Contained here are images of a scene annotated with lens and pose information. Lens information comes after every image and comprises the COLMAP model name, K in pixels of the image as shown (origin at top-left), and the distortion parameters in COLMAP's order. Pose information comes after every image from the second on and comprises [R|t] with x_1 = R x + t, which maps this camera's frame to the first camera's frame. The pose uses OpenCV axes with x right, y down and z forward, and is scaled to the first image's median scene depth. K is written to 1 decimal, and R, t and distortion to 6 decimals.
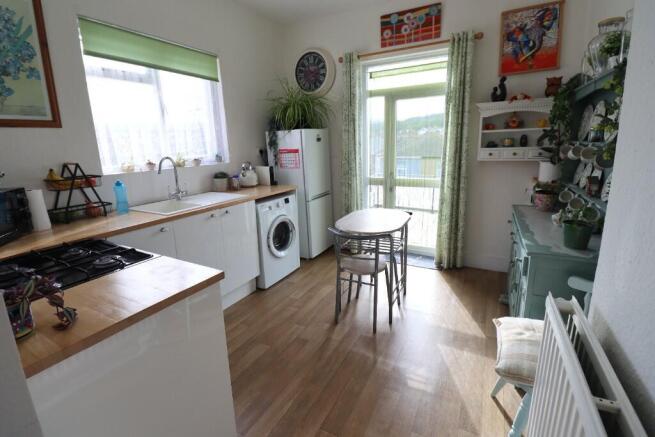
lens RADIAL K [[300.5, 0, 327.5], [0, 300.5, 218.5], [0, 0, 1]] dist [-0.019027, -0.000356]
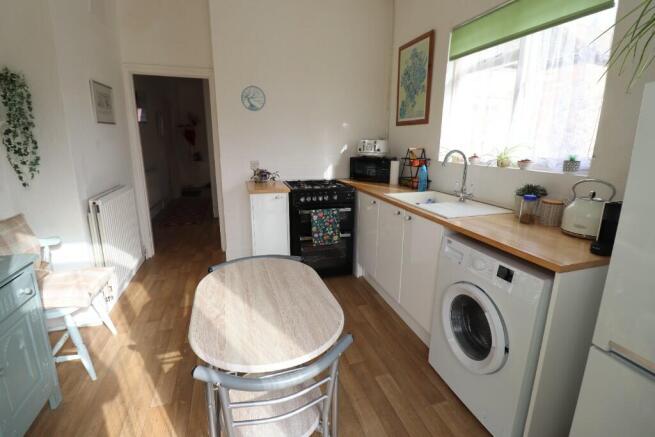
lens RADIAL K [[300.5, 0, 327.5], [0, 300.5, 218.5], [0, 0, 1]] dist [-0.019027, -0.000356]
pose [[-0.705732, 0.193655, -0.681498, 0.447846], [-0.166924, 0.889388, 0.425588, -0.382379], [0.688533, 0.414110, -0.595344, 1.510788]]
